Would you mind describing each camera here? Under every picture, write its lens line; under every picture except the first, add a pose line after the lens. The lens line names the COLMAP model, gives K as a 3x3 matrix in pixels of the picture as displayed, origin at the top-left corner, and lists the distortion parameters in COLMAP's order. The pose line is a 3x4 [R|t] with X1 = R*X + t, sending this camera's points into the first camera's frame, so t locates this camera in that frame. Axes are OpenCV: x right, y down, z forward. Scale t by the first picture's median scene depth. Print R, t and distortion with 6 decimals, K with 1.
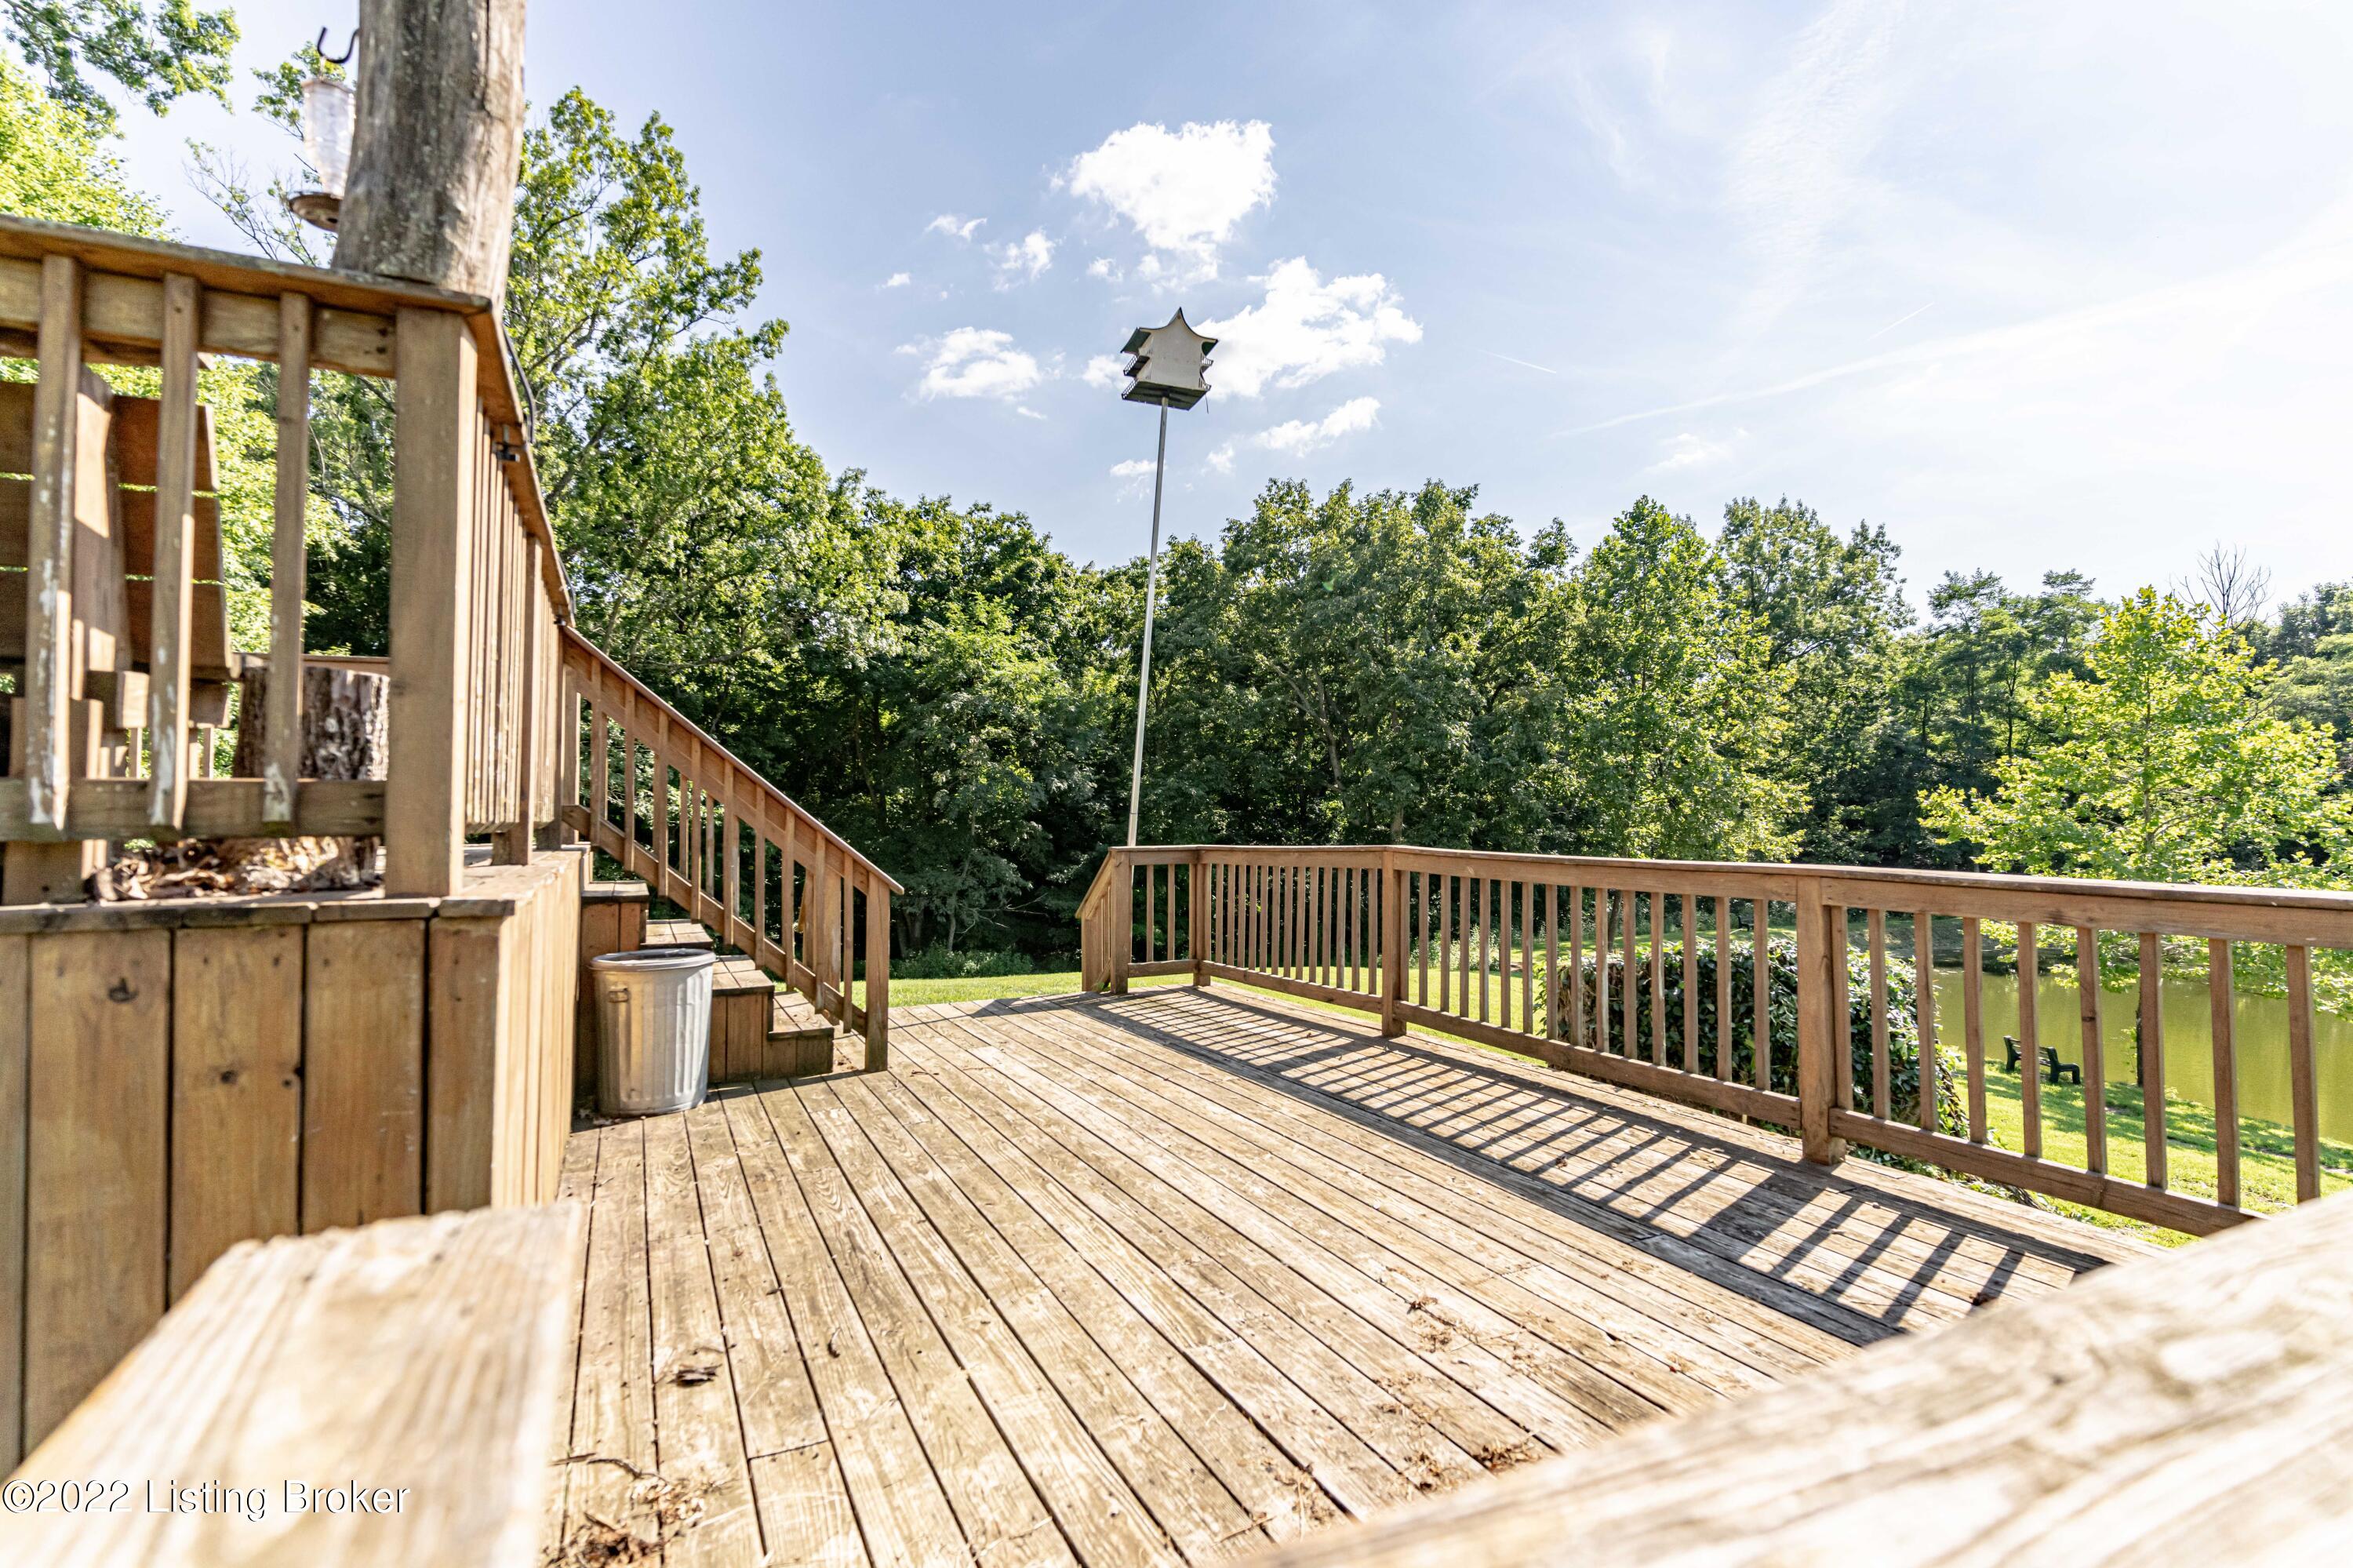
lens RADIAL K [[1133.4, 0, 1163.3], [0, 1133.4, 783.3], [0, 0, 1]] dist [0.005891, -0.001286]
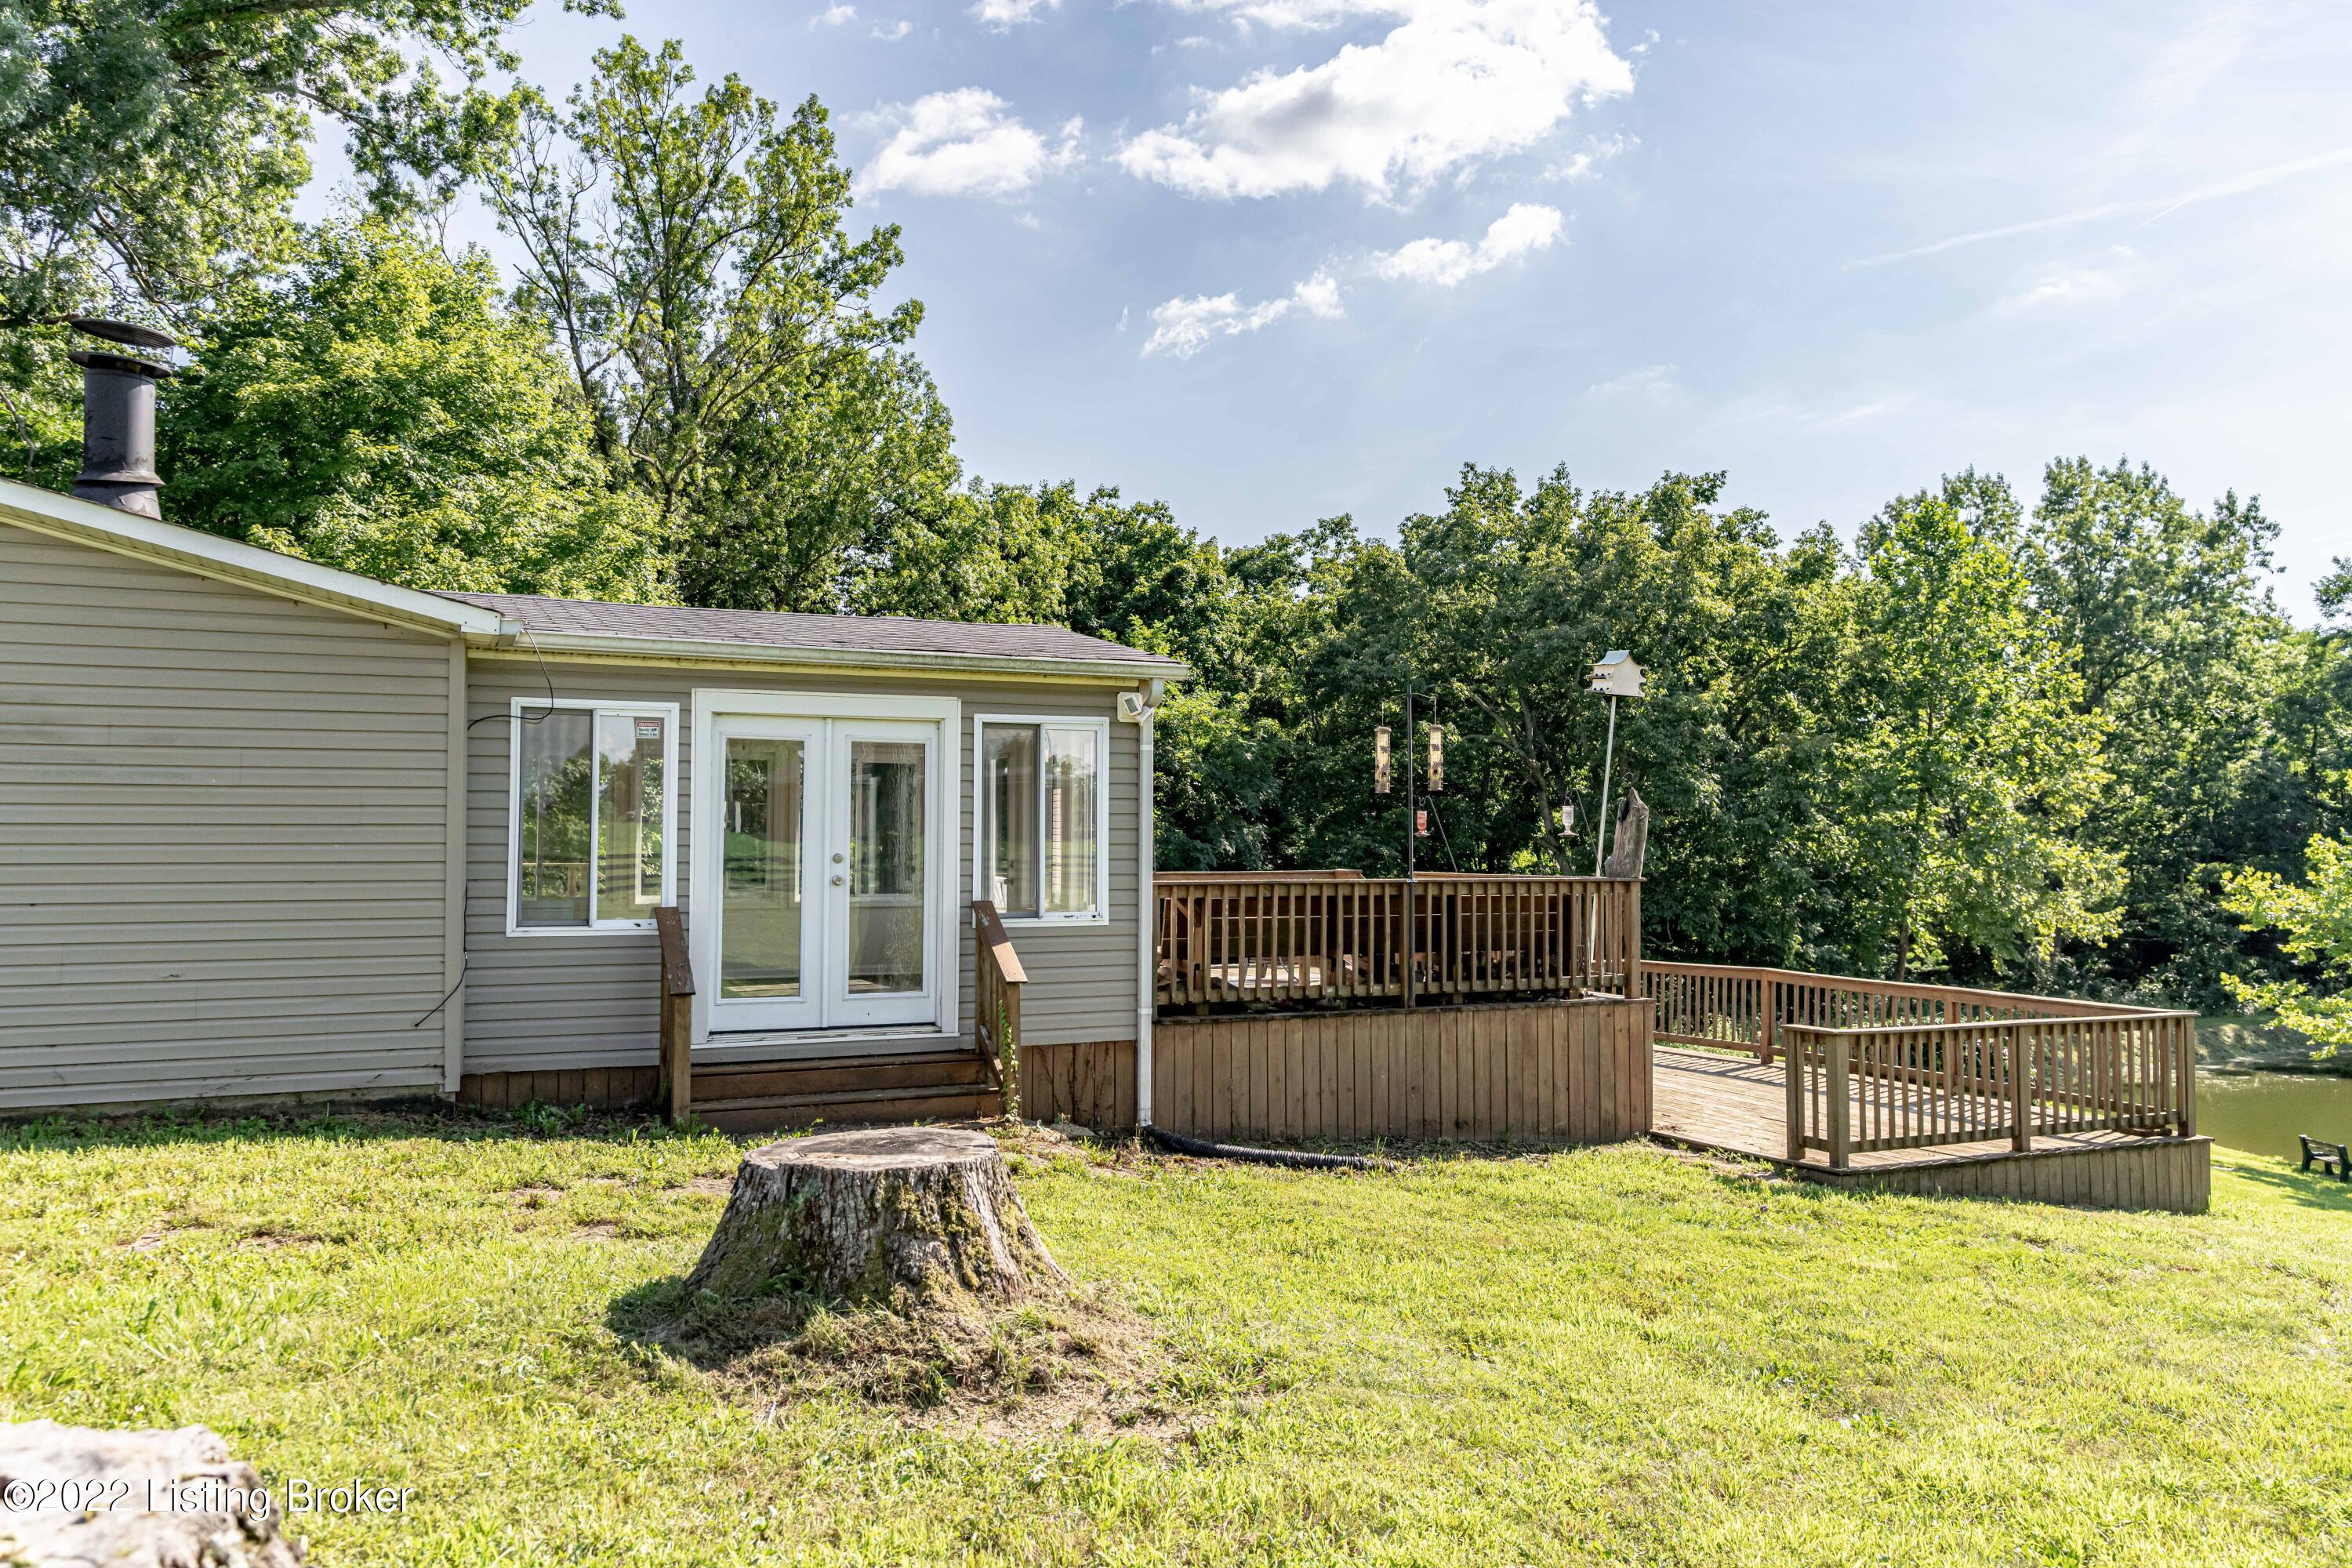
lens RADIAL K [[1725.9, 0, 1164.5], [0, 1725.9, 790.4], [0, 0, 1]] dist [0.033900, -0.015126]
pose [[0.999735, 0.007123, -0.021870, -0.107112], [-0.007172, 0.999972, -0.002171, -0.032974], [0.021854, 0.002327, 0.999758, -0.279419]]
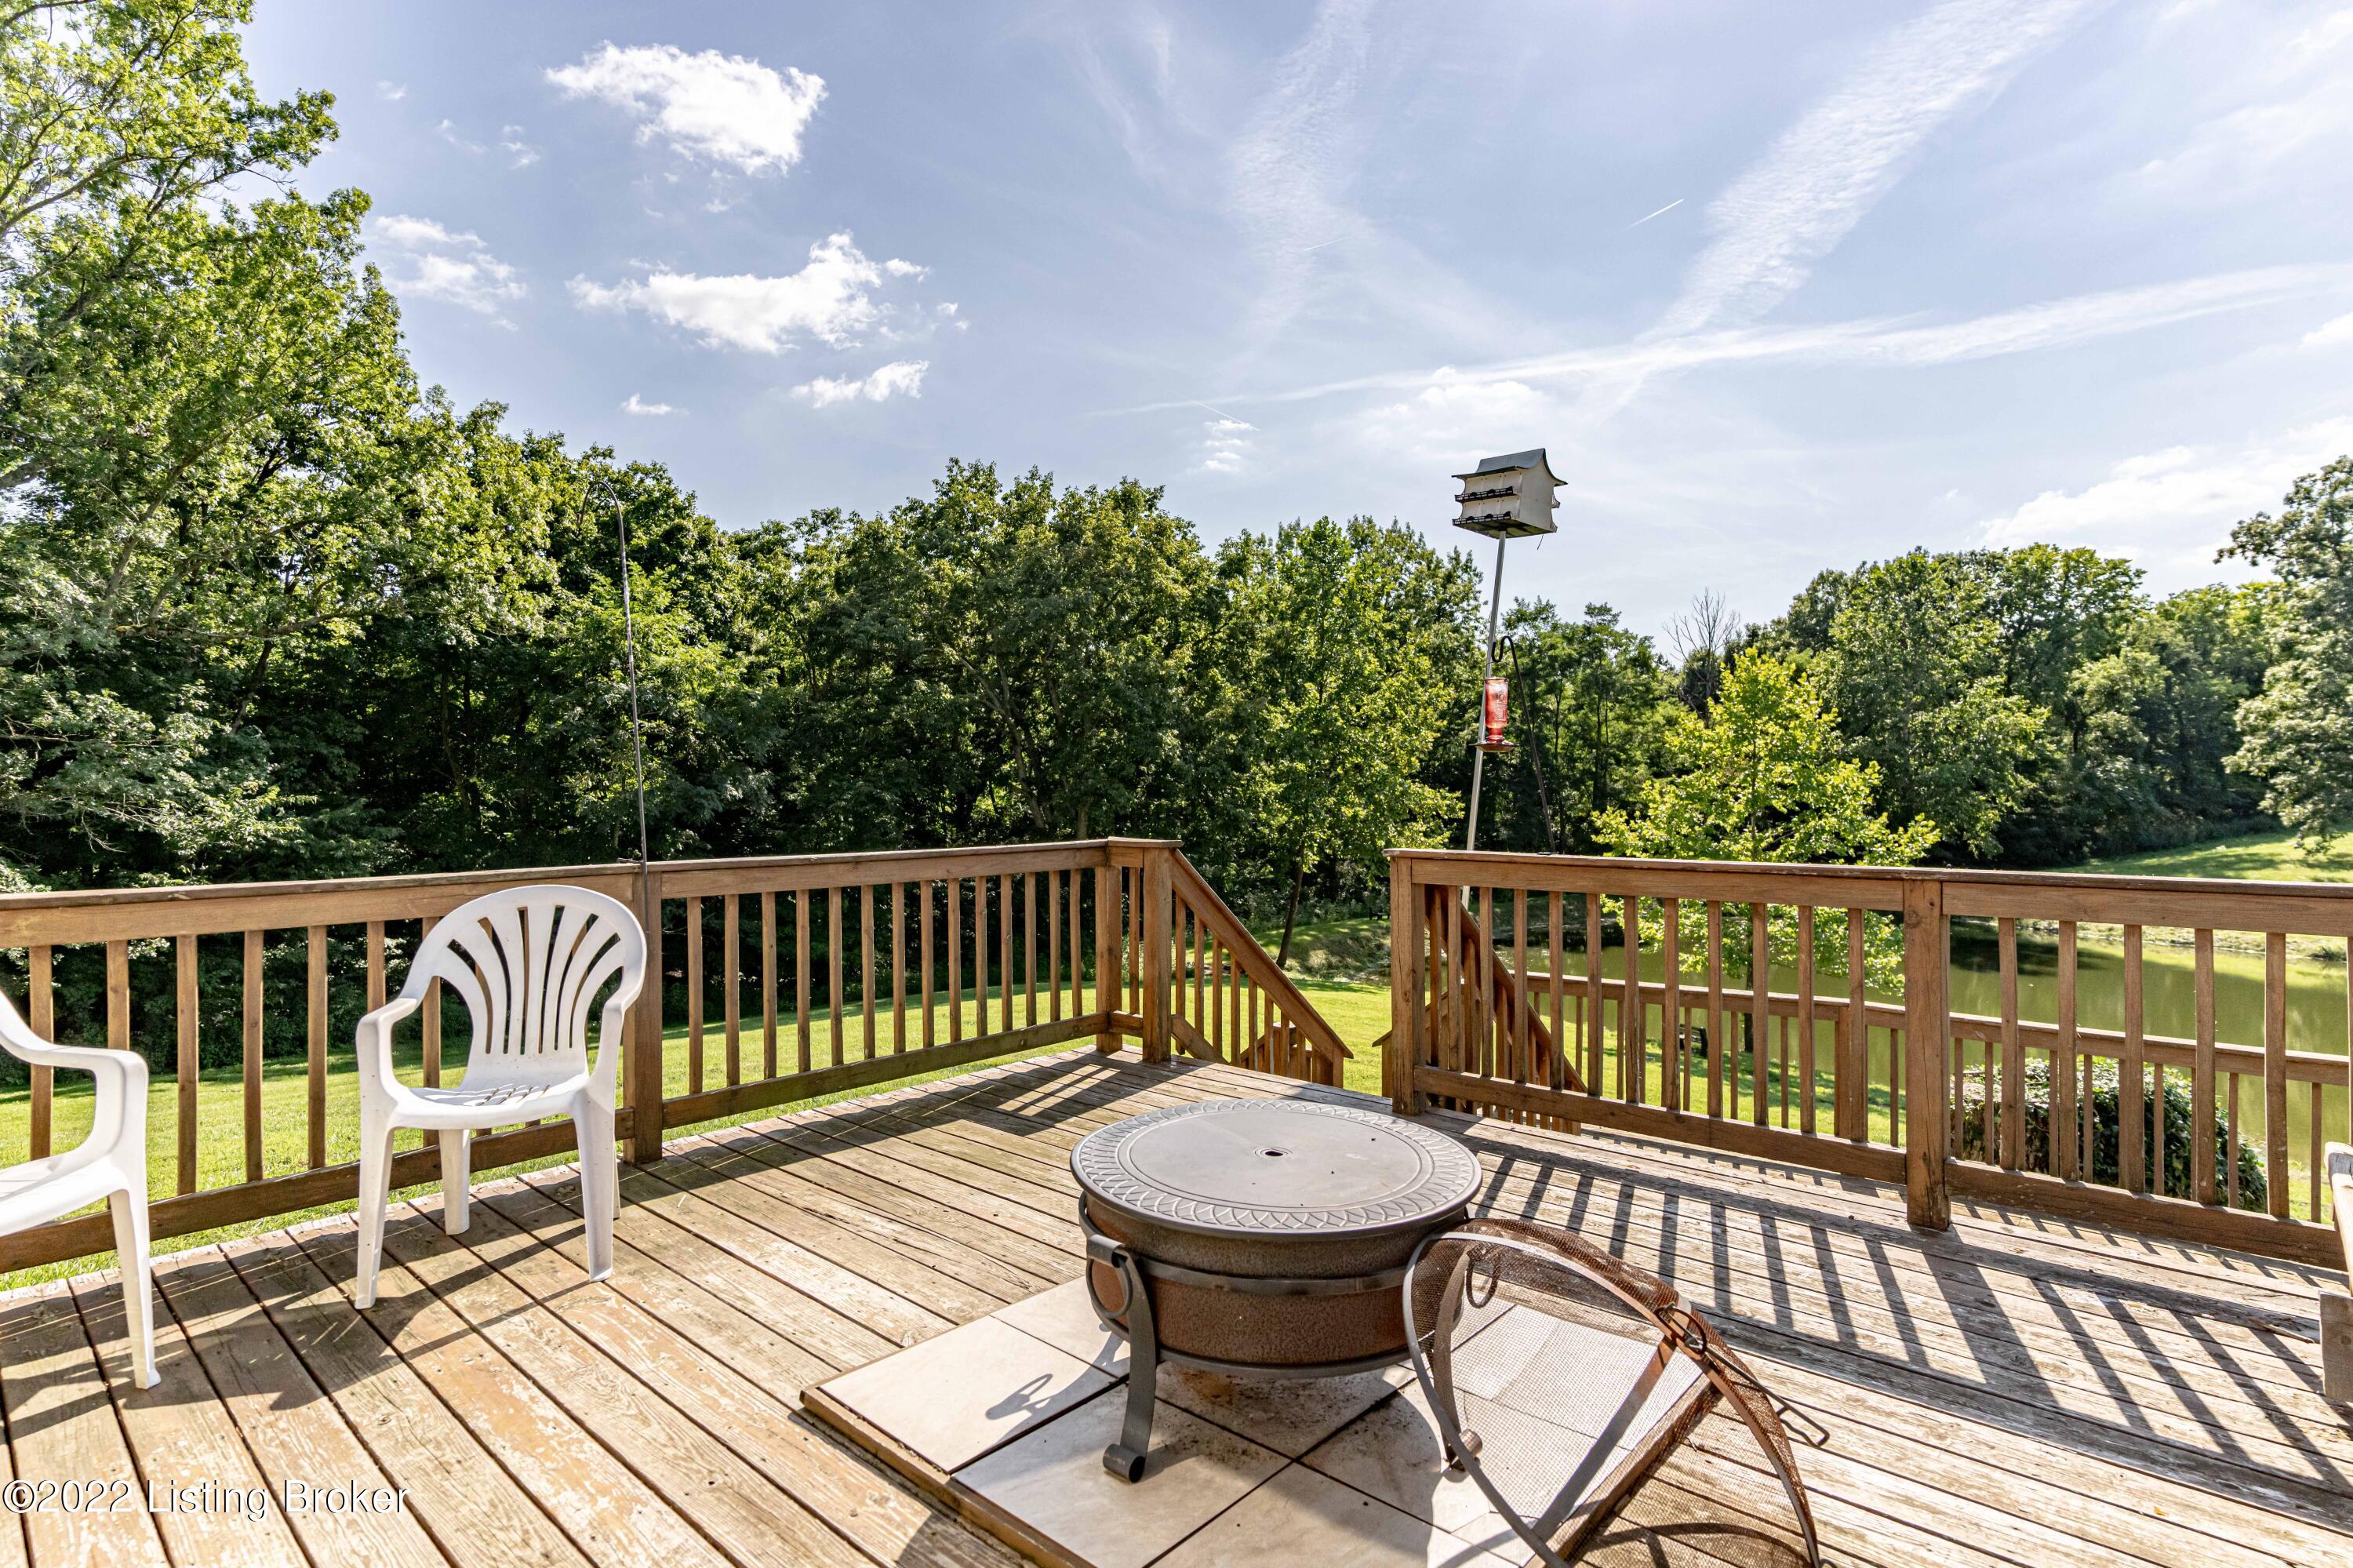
lens RADIAL K [[1185.6, 0, 1179.4], [0, 1185.6, 789.3], [0, 0, 1]] dist [0.010663, -0.002157]
pose [[0.926506, 0.003670, 0.376263, -0.112713], [-0.013025, 0.999666, 0.022323, -0.022809], [-0.376056, -0.025583, 0.926244, 0.022849]]
